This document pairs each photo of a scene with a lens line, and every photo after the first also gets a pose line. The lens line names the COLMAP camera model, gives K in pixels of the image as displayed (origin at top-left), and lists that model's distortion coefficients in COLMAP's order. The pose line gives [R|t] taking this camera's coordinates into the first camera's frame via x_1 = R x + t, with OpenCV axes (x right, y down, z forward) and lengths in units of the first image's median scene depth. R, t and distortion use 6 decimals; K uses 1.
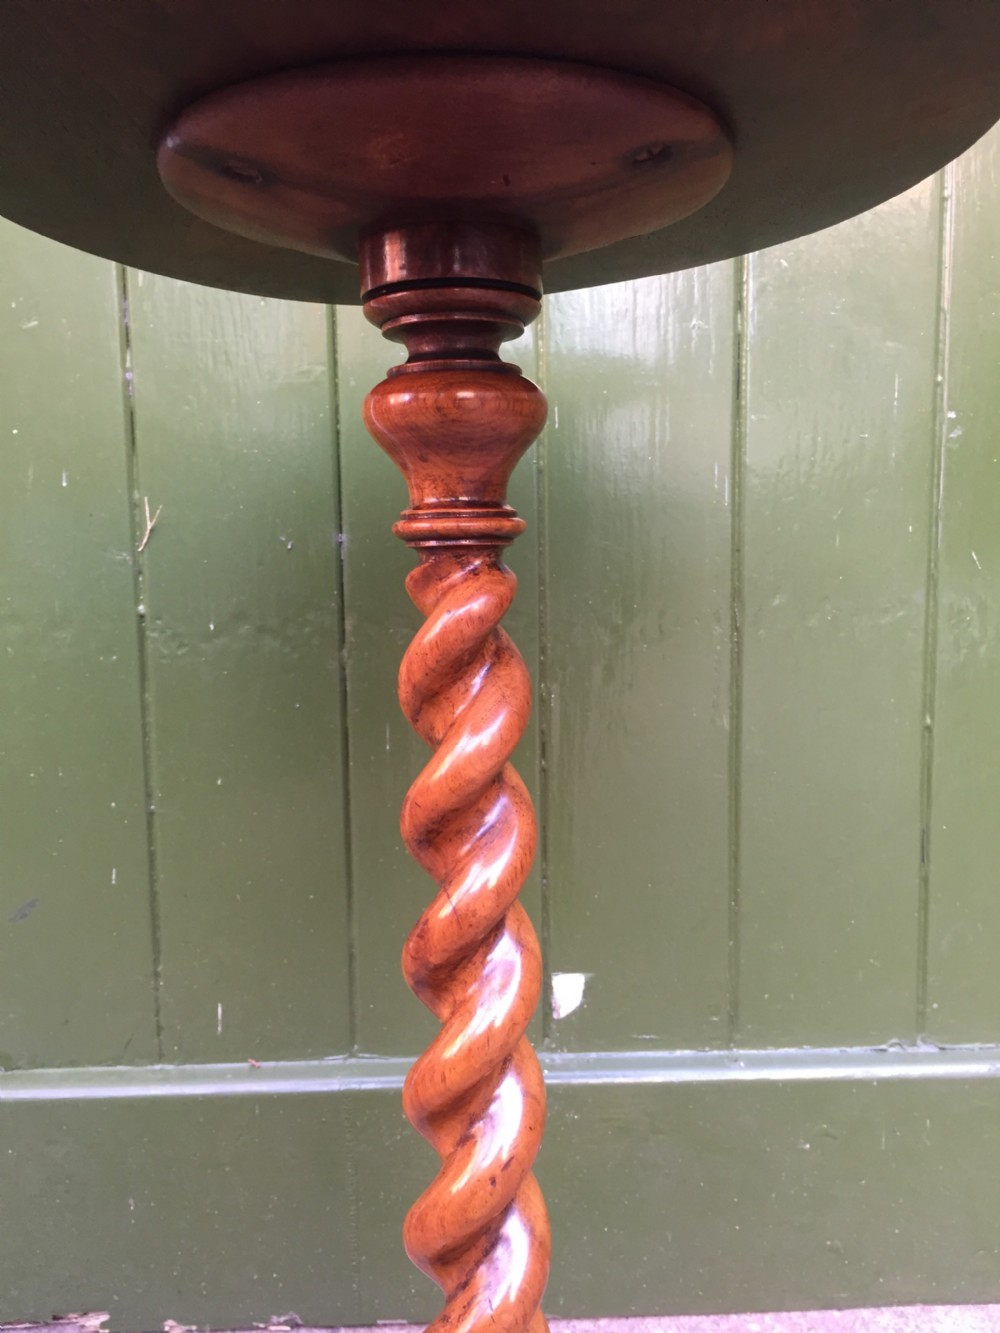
lens RADIAL K [[1153.5, 0, 502.0], [0, 1153.5, 675.4], [0, 0, 1]] dist [0.061238, -0.089858]
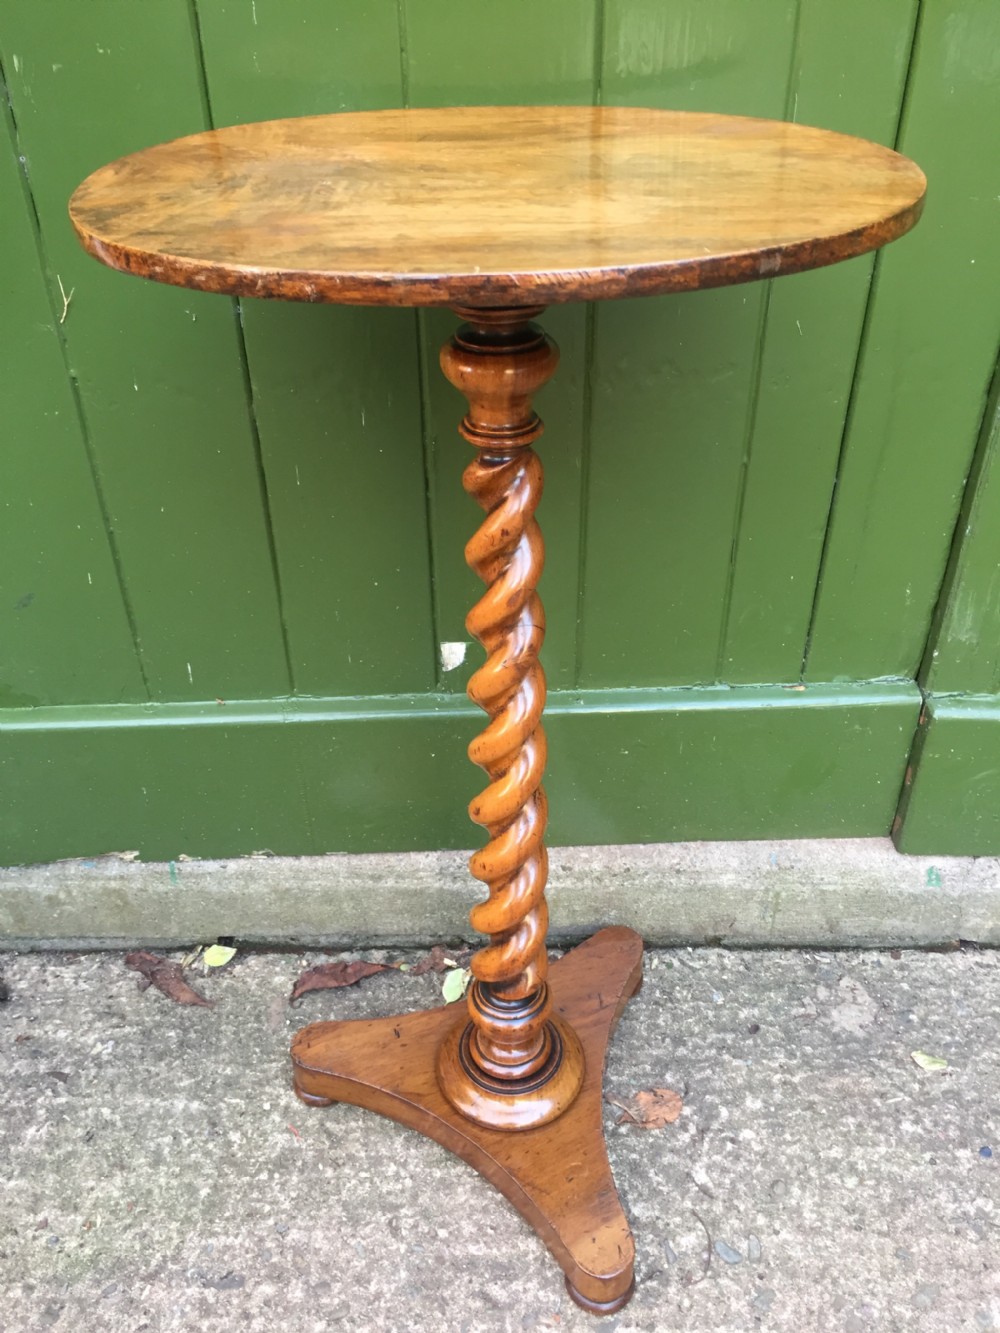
lens RADIAL K [[1141.5, 0, 506.7], [0, 1141.5, 670.3], [0, 0, 1]] dist [0.079524, -0.121213]
pose [[0.999935, -0.002371, 0.011141, 0.103497], [-0.003313, 0.875256, 0.483649, -0.341179], [-0.010898, -0.483655, 0.875191, -0.146808]]
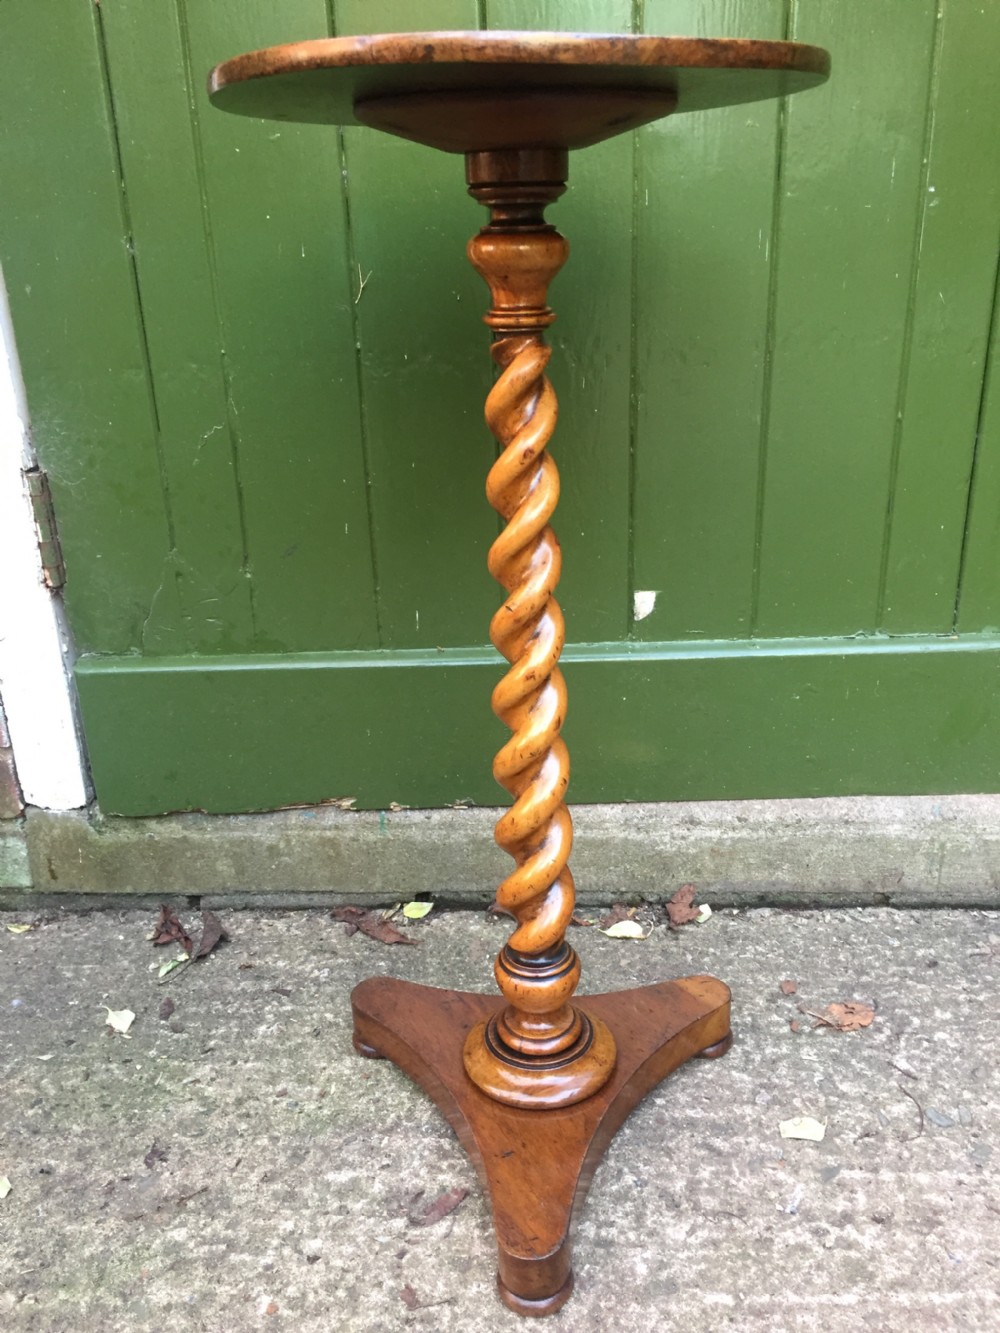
lens RADIAL K [[1141.5, 0, 502.4], [0, 1141.5, 671.0], [0, 0, 1]] dist [0.079524, -0.121213]
pose [[0.999326, -0.004276, -0.036446, -0.075247], [0.013633, 0.965366, 0.260543, -0.034113], [0.034069, -0.260864, 0.964774, -0.478313]]
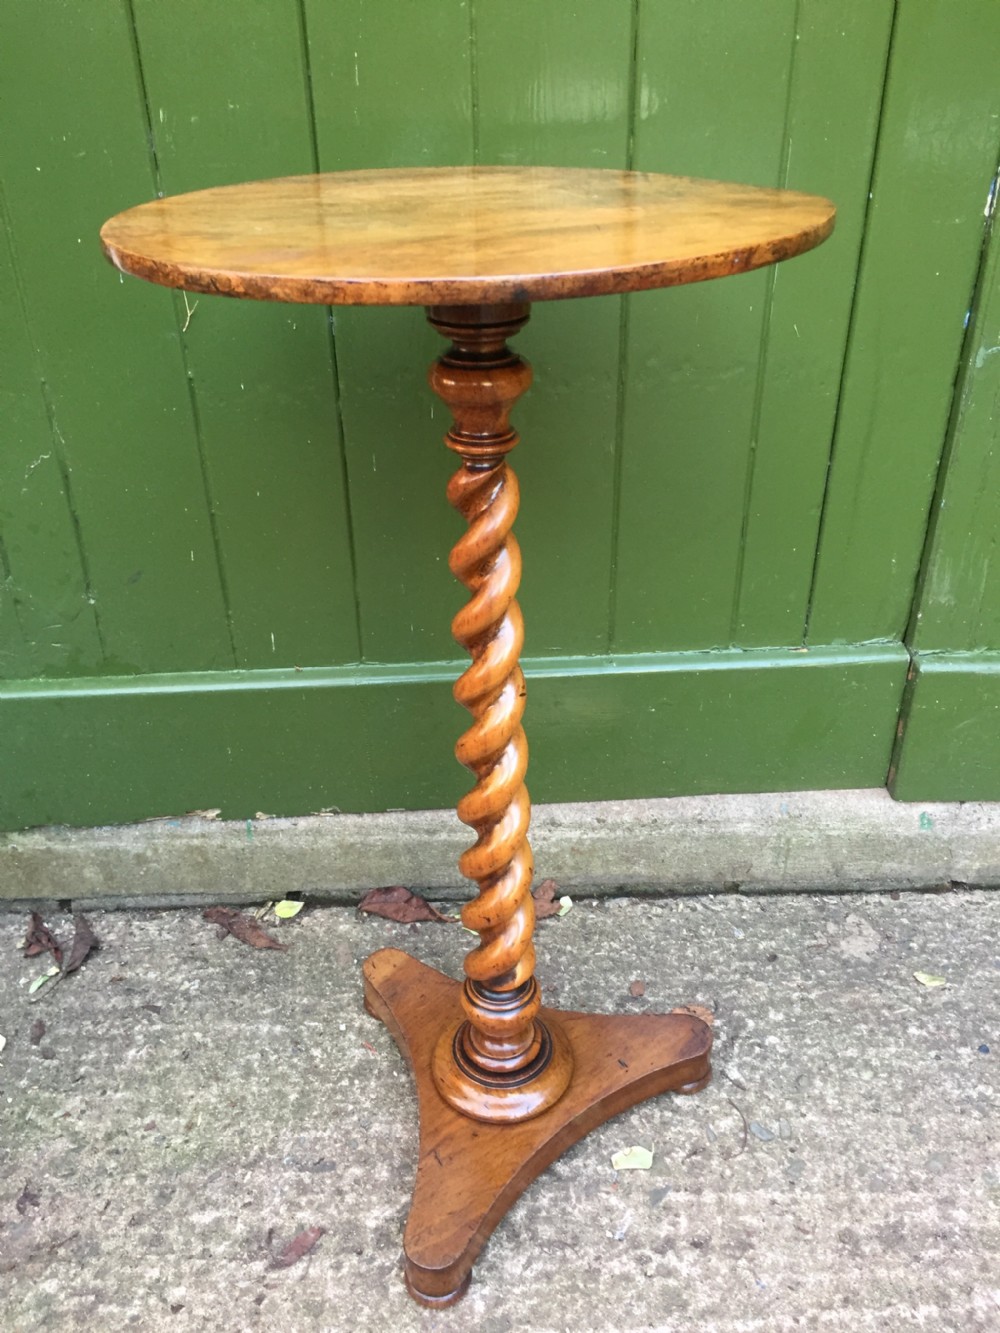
lens RADIAL K [[1141.5, 0, 501.1], [0, 1141.5, 668.4], [0, 0, 1]] dist [0.079524, -0.121213]
pose [[0.999474, -0.017550, 0.027277, 0.012953], [0.004583, 0.908950, 0.416881, -0.296230], [-0.032109, -0.416537, 0.908552, -0.383850]]
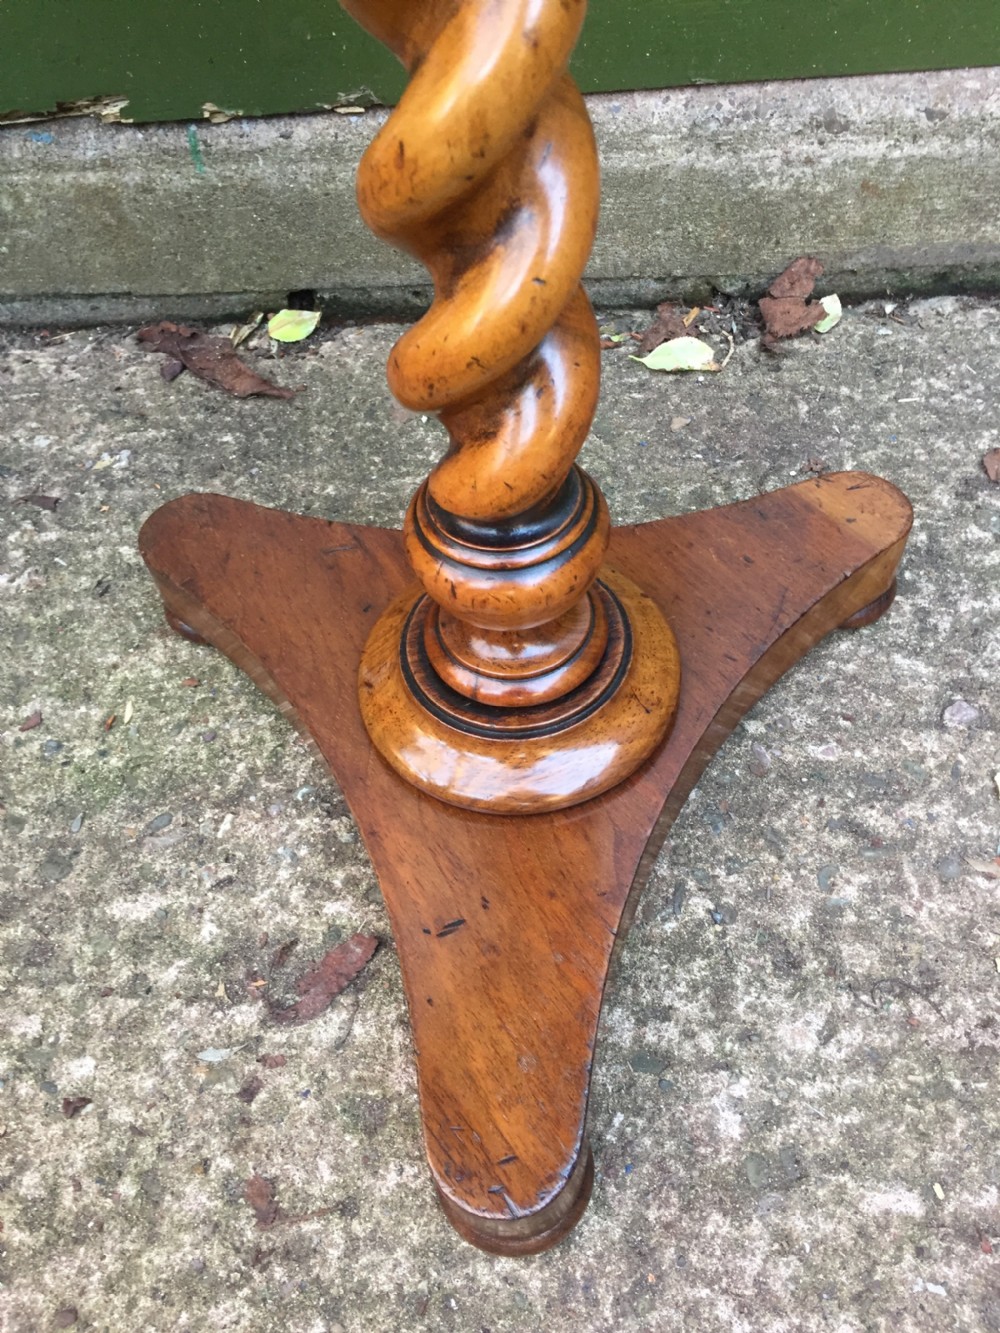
lens RADIAL K [[1141.5, 0, 504.4], [0, 1141.5, 672.3], [0, 0, 1]] dist [0.079524, -0.121213]
pose [[0.999055, -0.019287, -0.038944, -0.066290], [0.041832, 0.669610, 0.741534, 0.245870], [0.011775, -0.742463, 0.669784, 0.209924]]
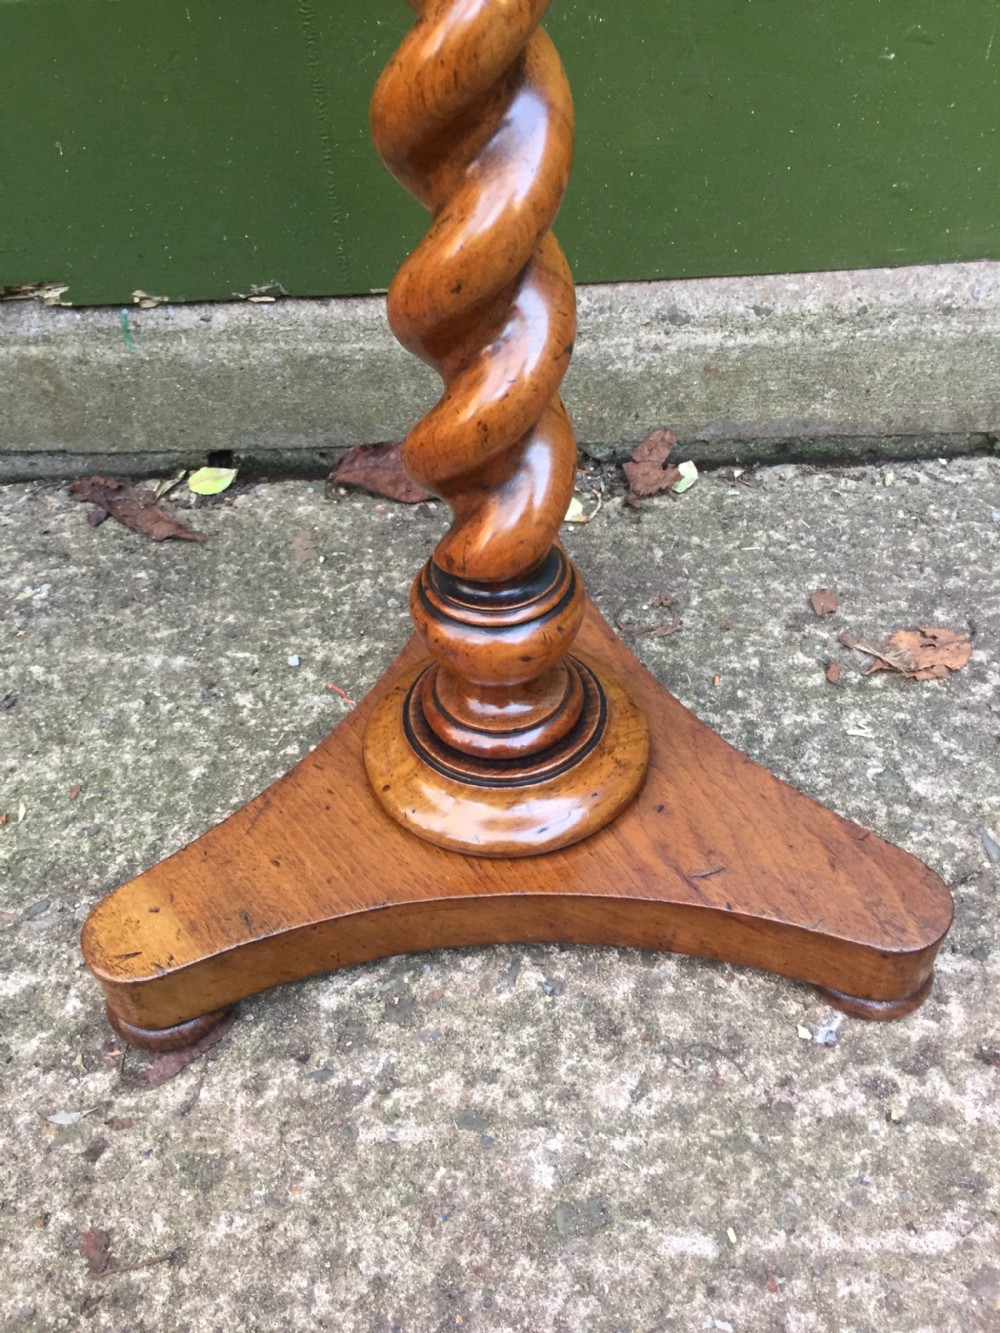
lens RADIAL K [[1149.7, 0, 507.9], [0, 1149.7, 672.9], [0, 0, 1]] dist [0.084441, -0.132843]
pose [[0.999802, -0.015624, -0.012300, 0.005291], [0.019885, 0.783909, 0.620557, 0.235058], [-0.000054, -0.620679, 0.784065, 0.119009]]
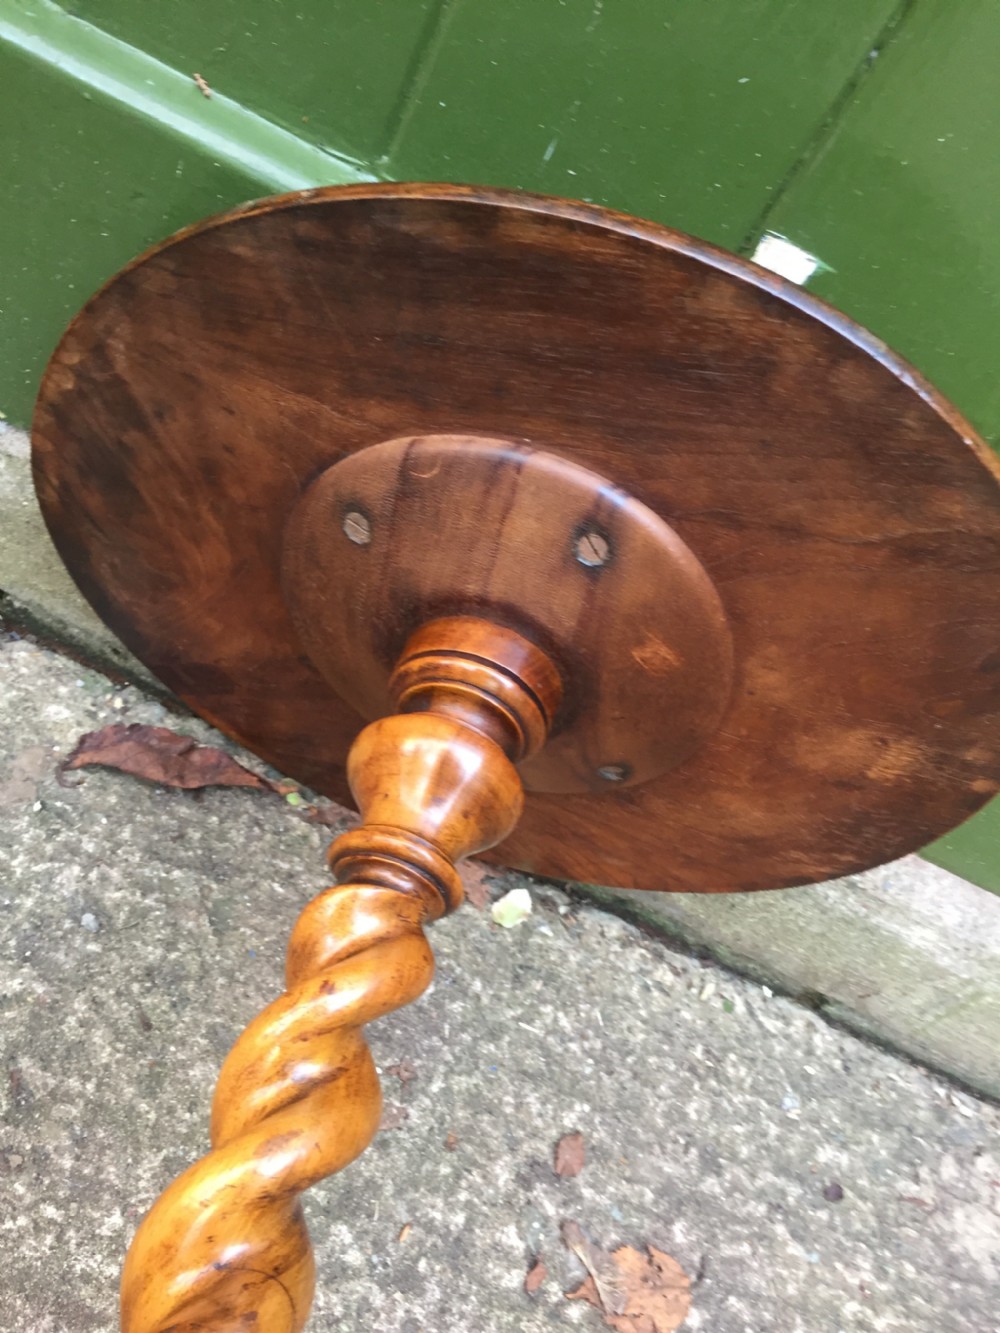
lens RADIAL K [[1149.7, 0, 502.7], [0, 1149.7, 684.9], [0, 0, 1]] dist [0.084441, -0.132843]
pose [[0.877069, 0.448379, 0.172353, -0.059178], [-0.450620, 0.643685, 0.618556, 0.121722], [0.166407, -0.620182, 0.766605, 0.445122]]
